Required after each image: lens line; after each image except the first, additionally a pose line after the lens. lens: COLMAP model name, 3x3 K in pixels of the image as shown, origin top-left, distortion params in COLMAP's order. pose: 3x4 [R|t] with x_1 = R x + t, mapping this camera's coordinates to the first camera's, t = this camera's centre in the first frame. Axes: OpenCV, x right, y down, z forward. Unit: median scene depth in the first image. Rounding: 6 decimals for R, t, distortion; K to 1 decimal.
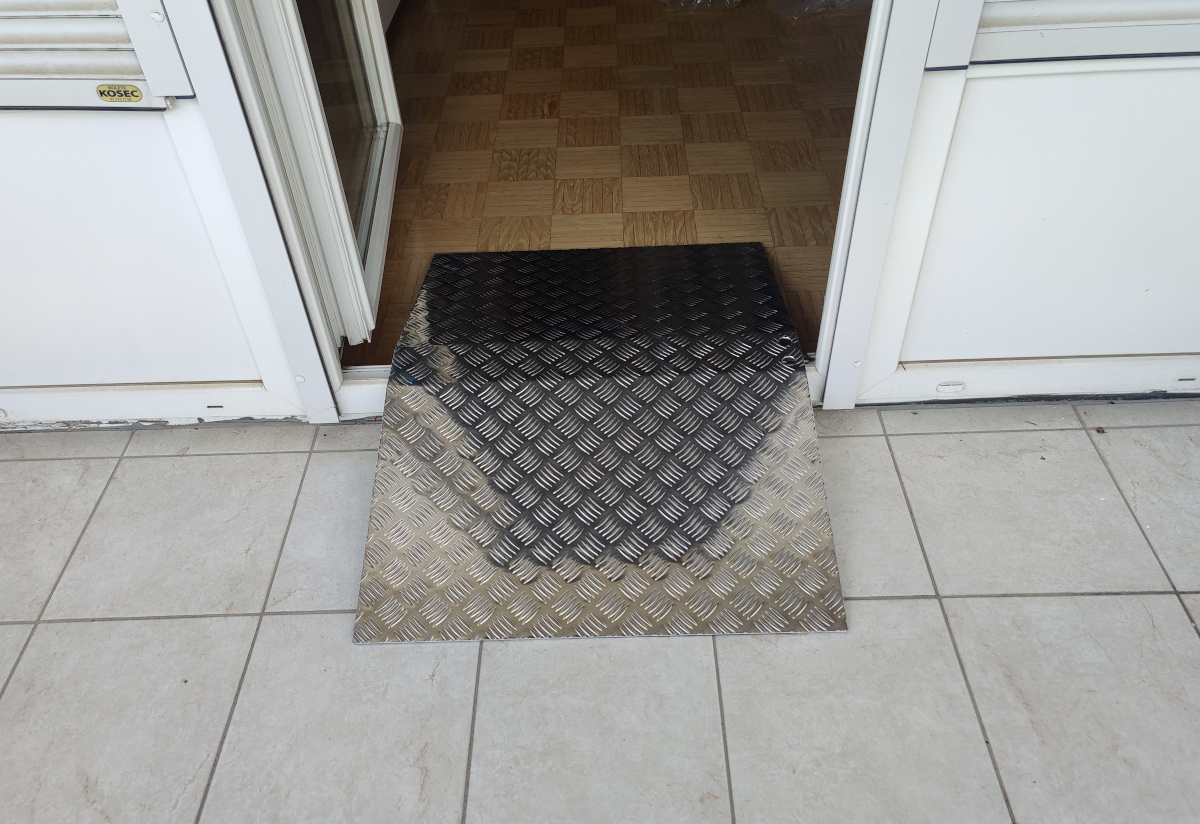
lens RADIAL K [[924.5, 0, 601.9], [0, 924.5, 412.3], [0, 0, 1]] dist [0.002682, -0.000178]
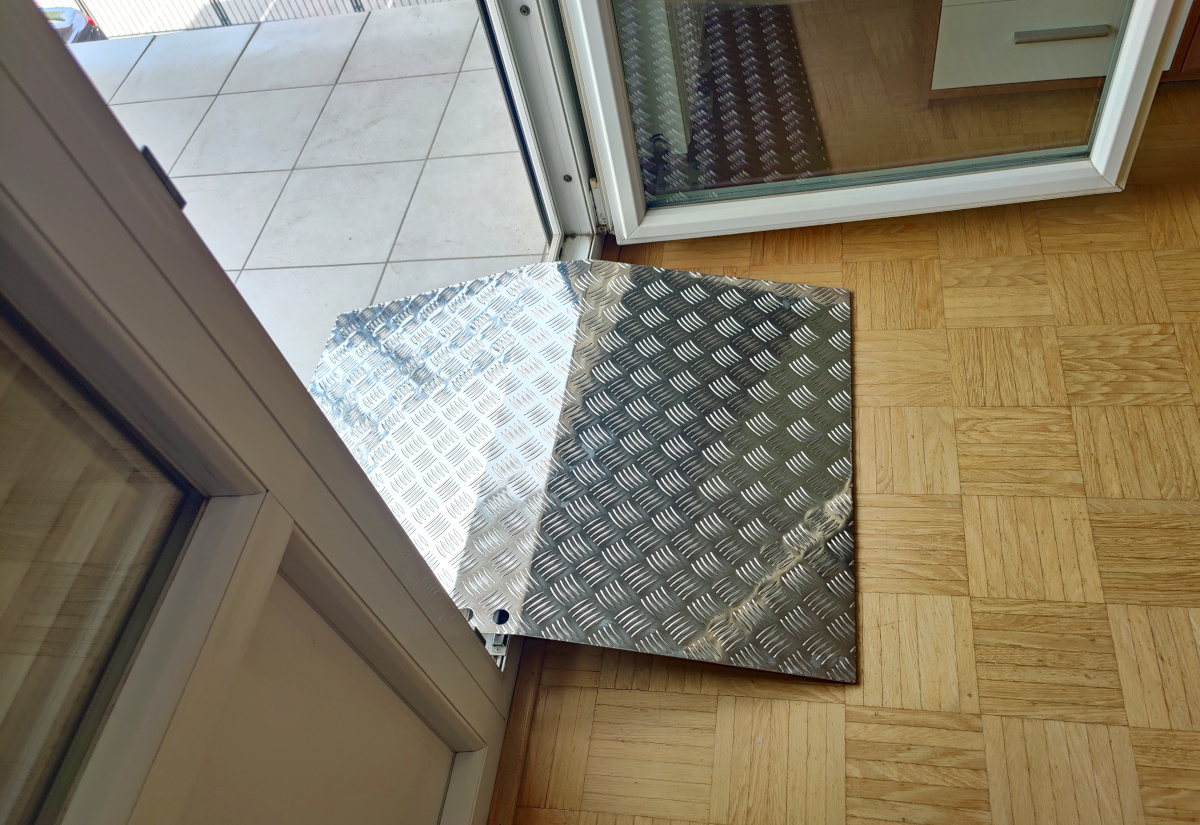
lens RADIAL K [[924.5, 0, 599.6], [0, 924.5, 412.9], [0, 0, 1]] dist [0.002682, -0.000178]
pose [[-0.125317, 0.832280, -0.540006, 0.345880], [-0.514910, 0.410689, 0.752464, -0.582182], [0.848035, 0.372351, 0.377082, 0.516502]]
